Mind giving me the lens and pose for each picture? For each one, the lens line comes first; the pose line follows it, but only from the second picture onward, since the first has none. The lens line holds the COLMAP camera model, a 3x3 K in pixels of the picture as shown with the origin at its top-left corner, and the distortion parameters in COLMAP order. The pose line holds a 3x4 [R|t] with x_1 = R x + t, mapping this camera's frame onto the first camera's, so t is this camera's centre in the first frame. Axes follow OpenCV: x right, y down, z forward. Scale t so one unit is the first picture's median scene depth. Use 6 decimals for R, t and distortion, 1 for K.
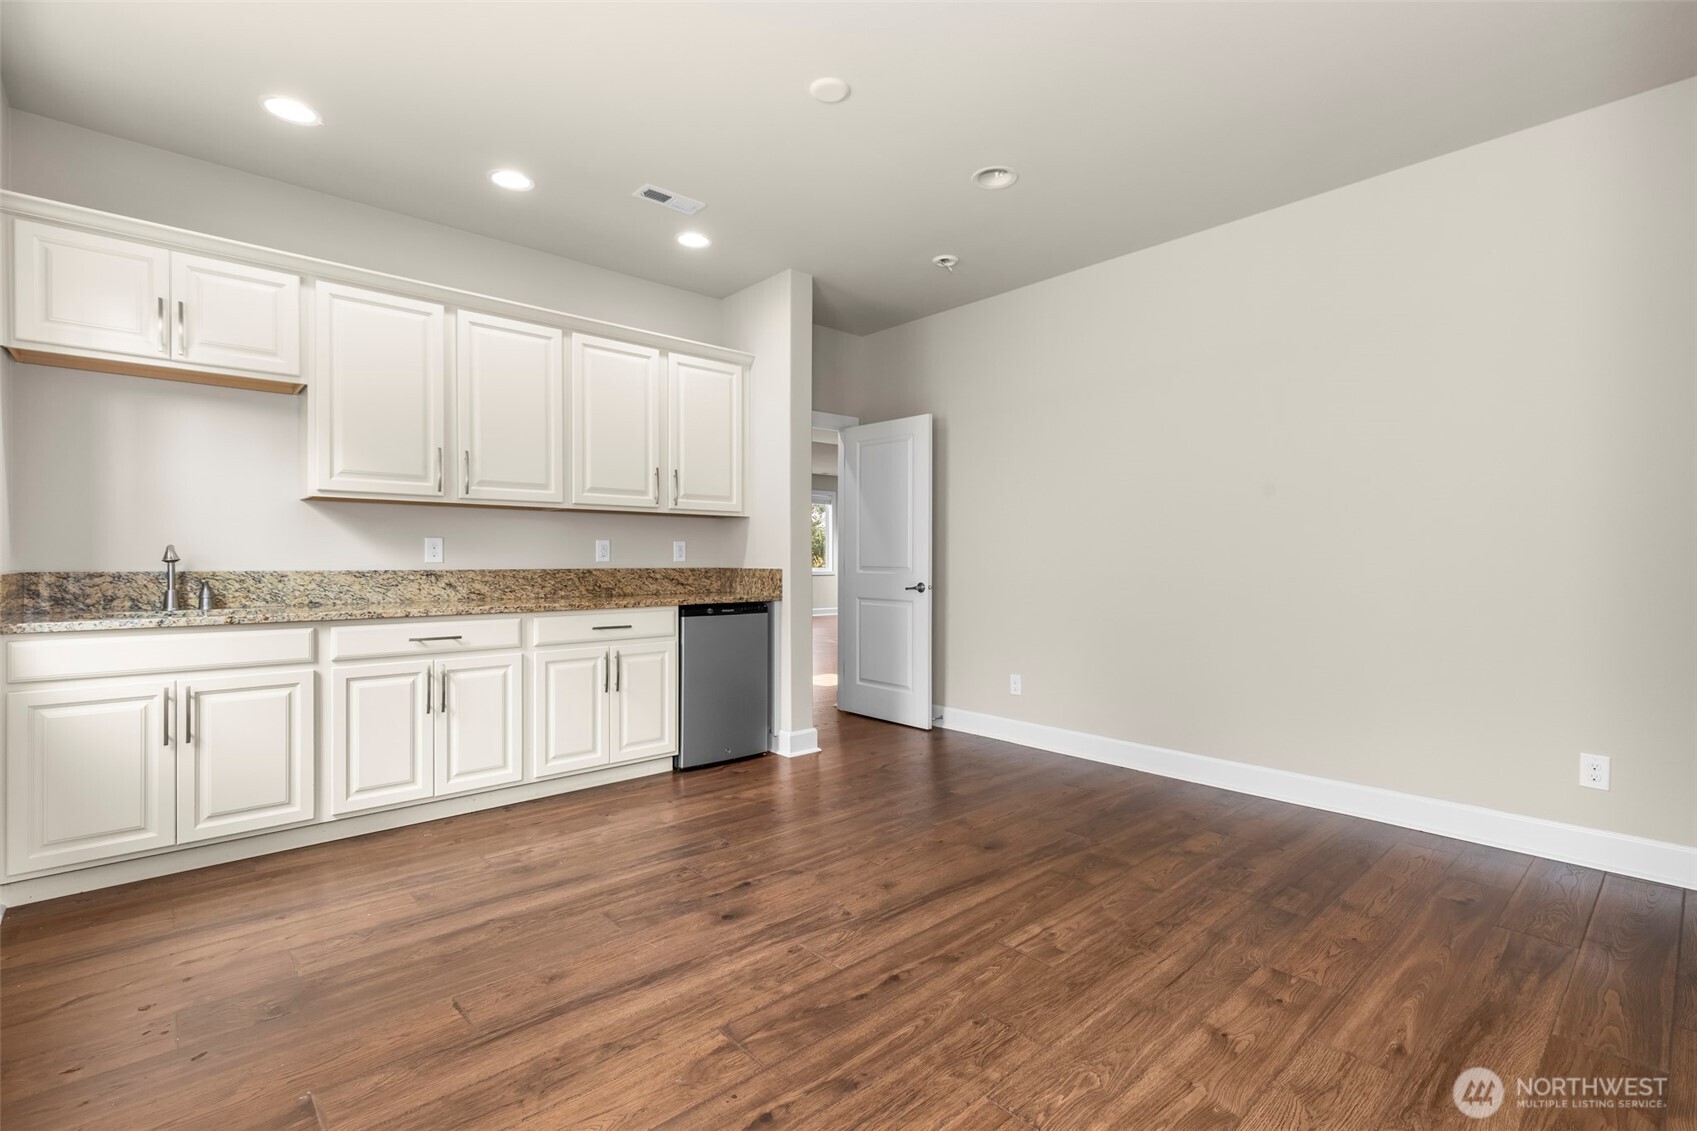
lens RADIAL K [[776.3, 0, 848.5], [0, 776.3, 565.5], [0, 0, 1]] dist [0.002090, 0.000351]
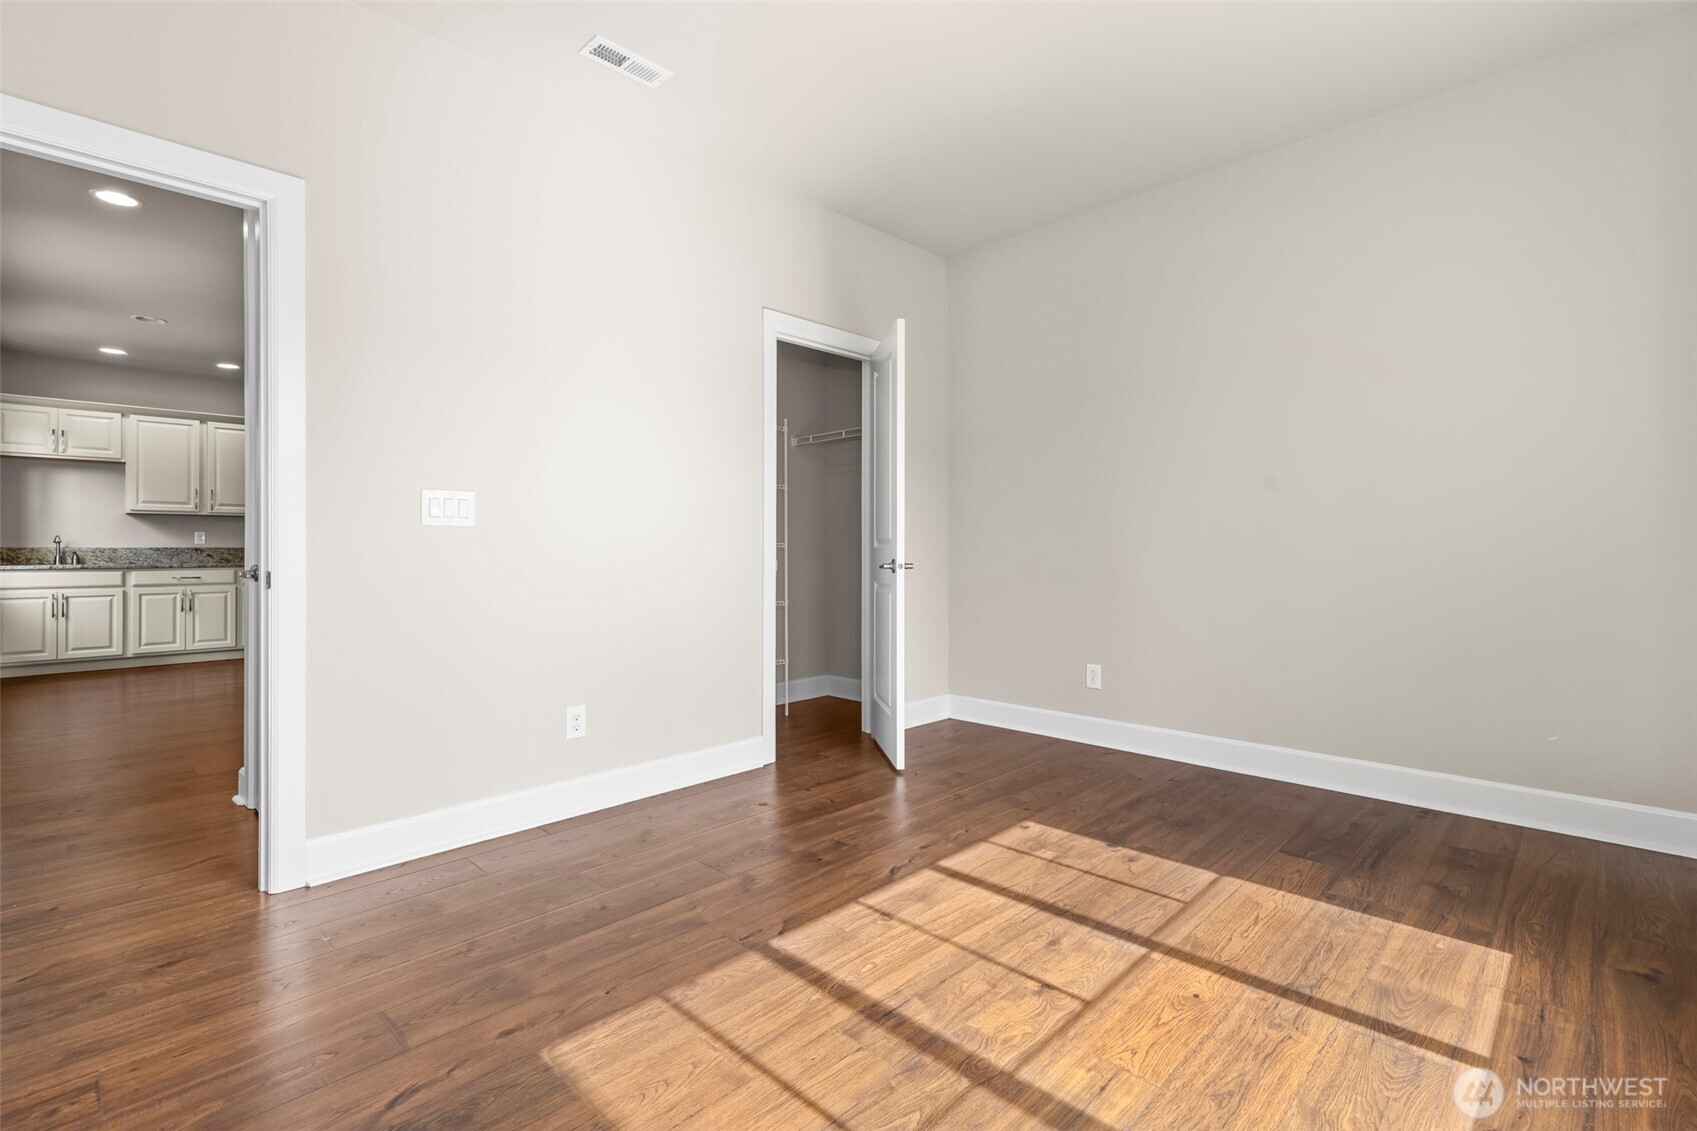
lens RADIAL K [[769.7, 0, 850.3], [0, 769.7, 545.4], [0, 0, 1]] dist [0.001180, 0.000249]
pose [[0.998215, -0.004907, 0.059528, 1.282975], [0.005699, 0.999897, -0.013145, 0.044767], [-0.059458, 0.013461, 0.998140, -1.360315]]
